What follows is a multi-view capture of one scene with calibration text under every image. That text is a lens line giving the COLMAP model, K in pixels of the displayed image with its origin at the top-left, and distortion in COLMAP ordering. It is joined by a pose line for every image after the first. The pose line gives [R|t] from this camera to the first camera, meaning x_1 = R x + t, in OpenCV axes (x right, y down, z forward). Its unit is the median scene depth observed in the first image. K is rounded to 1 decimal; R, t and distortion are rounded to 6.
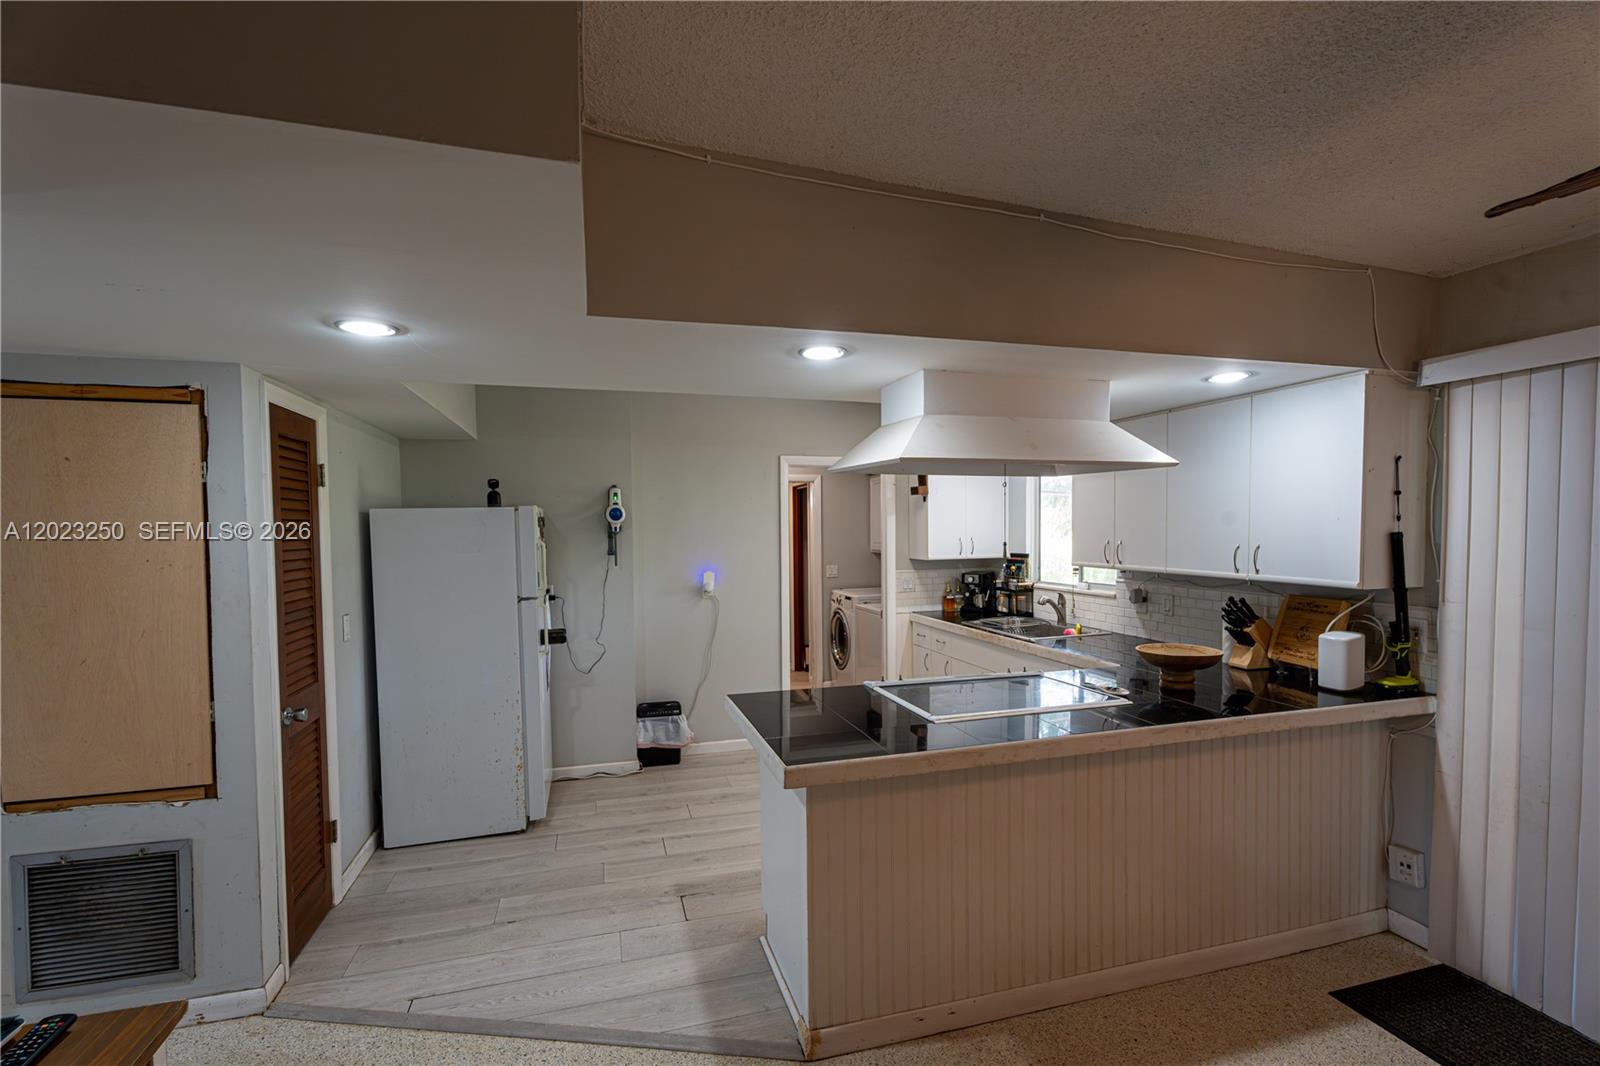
lens RADIAL K [[723.3, 0, 802.8], [0, 723.3, 555.2], [0, 0, 1]] dist [0.002754, 0.000874]
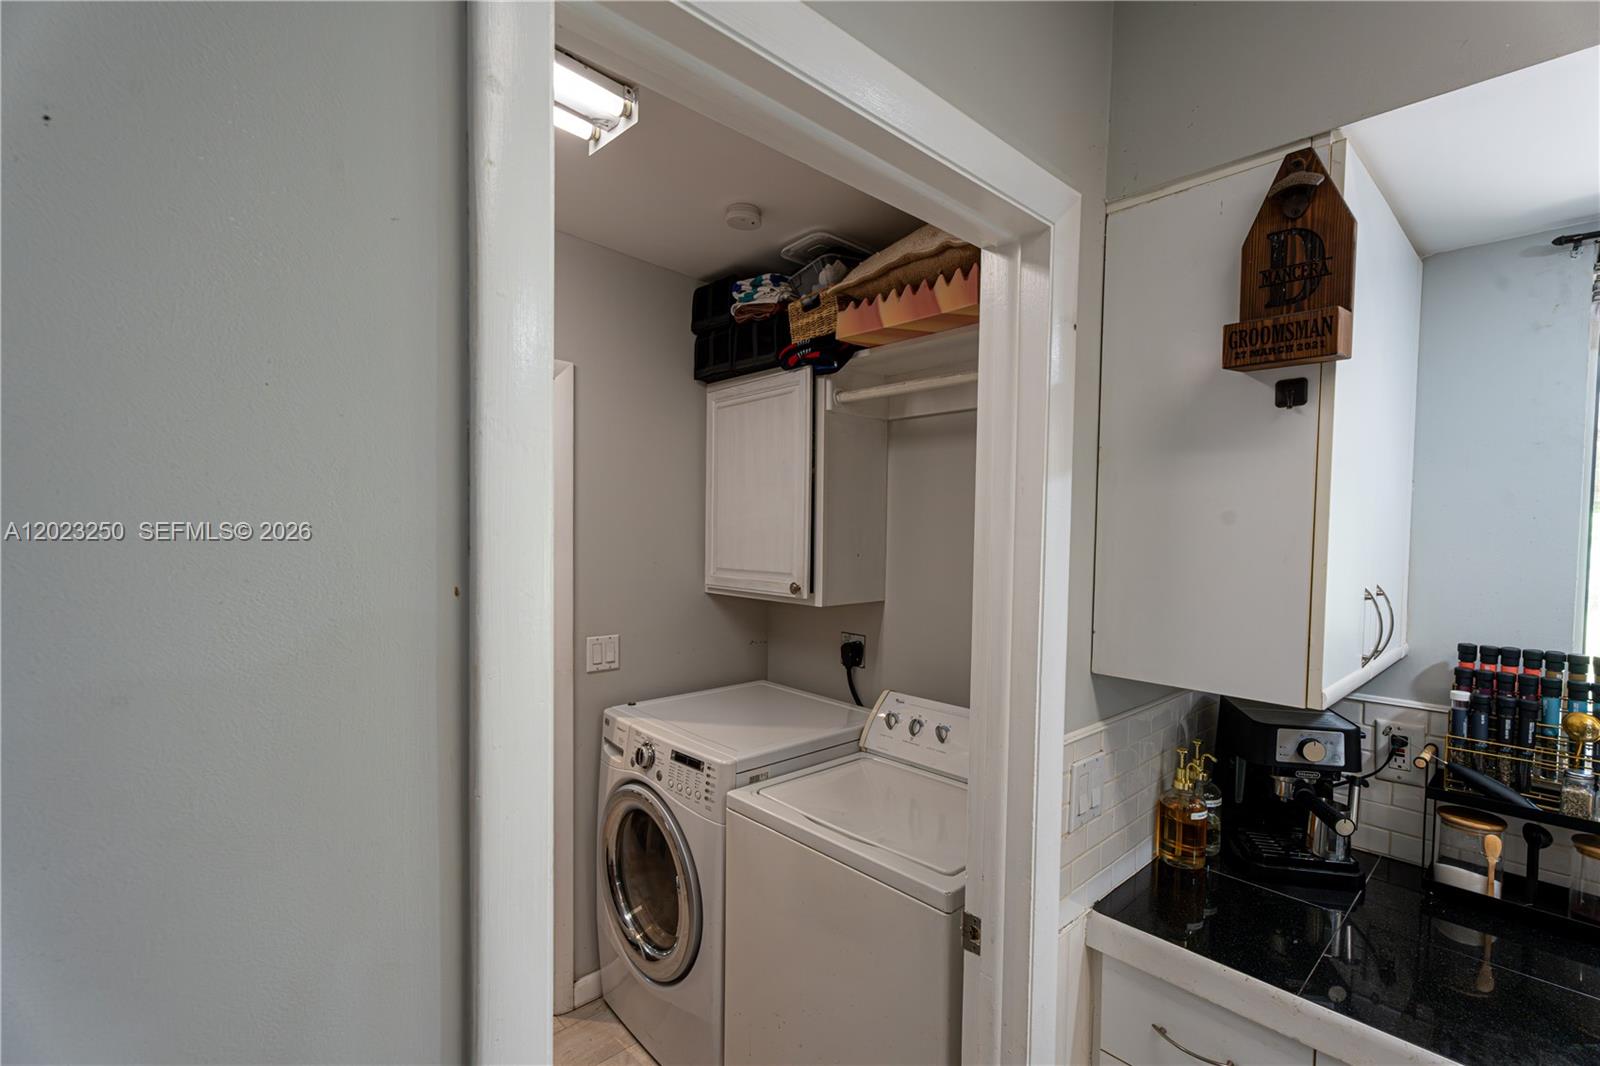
lens RADIAL K [[723.3, 0, 800.4], [0, 723.3, 536.9], [0, 0, 1]] dist [0.002754, 0.000874]
pose [[0.899246, 0.007091, 0.437386, -0.061037], [-0.001093, 0.999902, -0.013964, -0.065479], [-0.437442, 0.012079, 0.899166, 1.493055]]
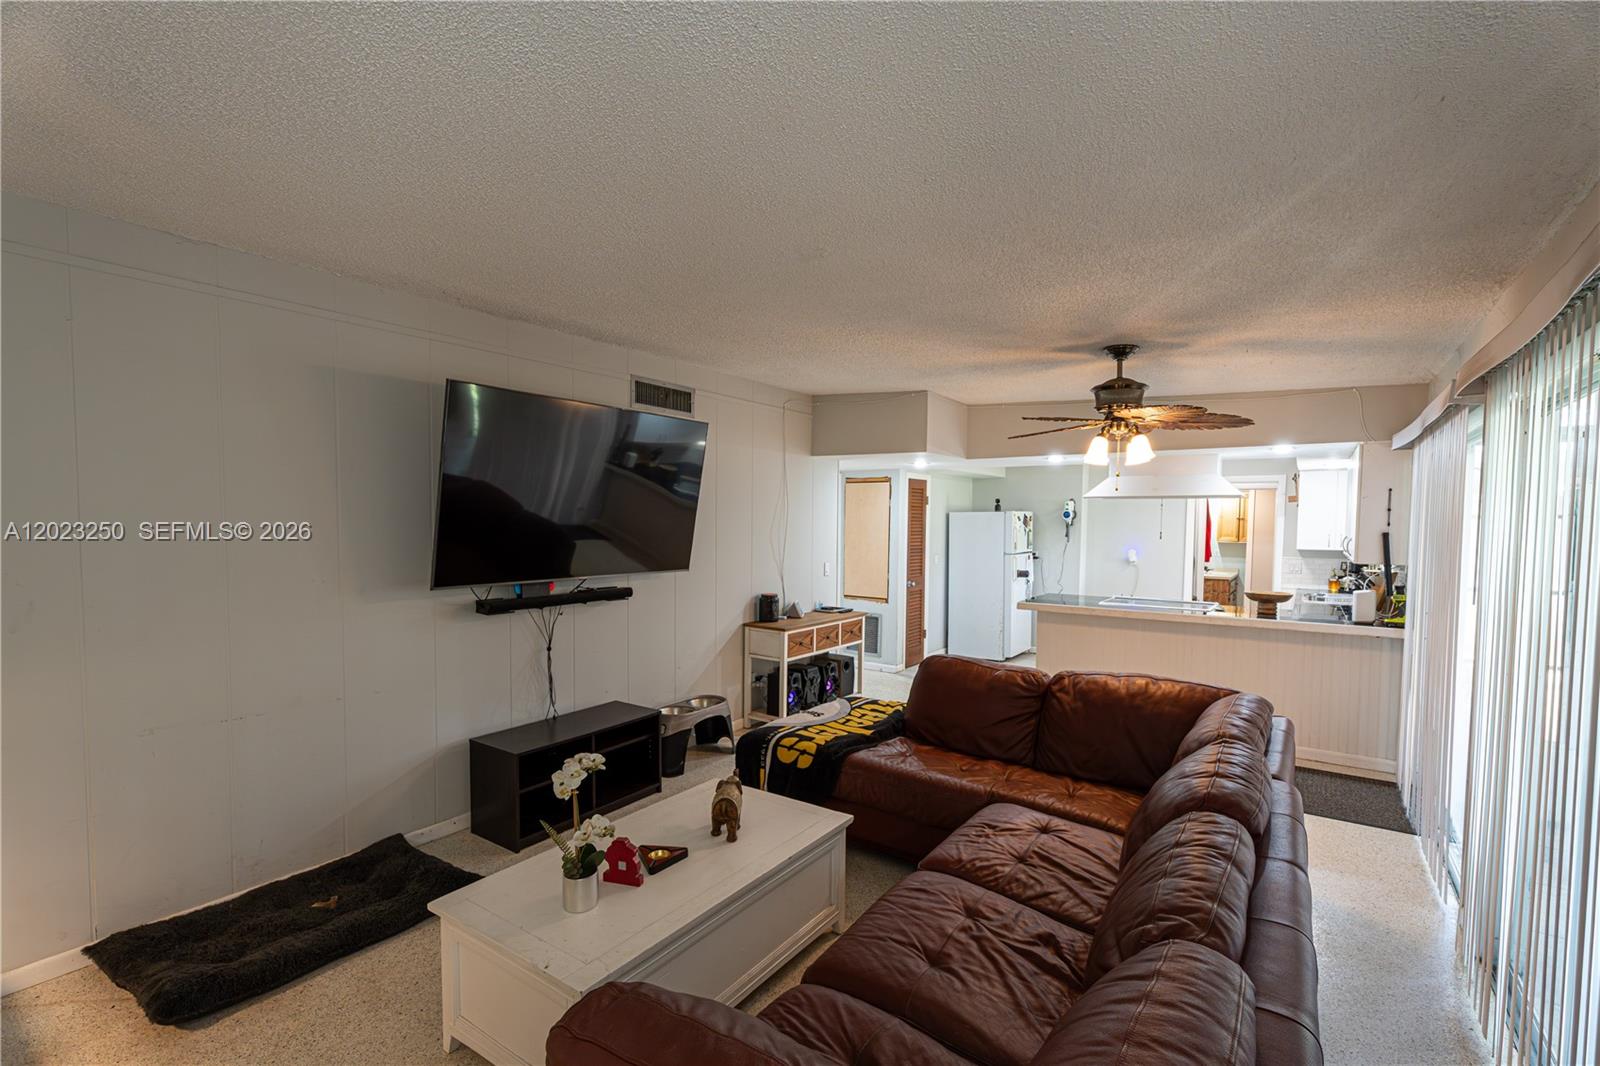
lens RADIAL K [[723.3, 0, 796.6], [0, 723.3, 542.8], [0, 0, 1]] dist [0.002754, 0.000874]
pose [[0.627245, 0.039123, -0.777839, 1.089743], [-0.044954, 0.998891, 0.013990, 0.029096], [0.777523, 0.026192, 0.628308, -1.027153]]
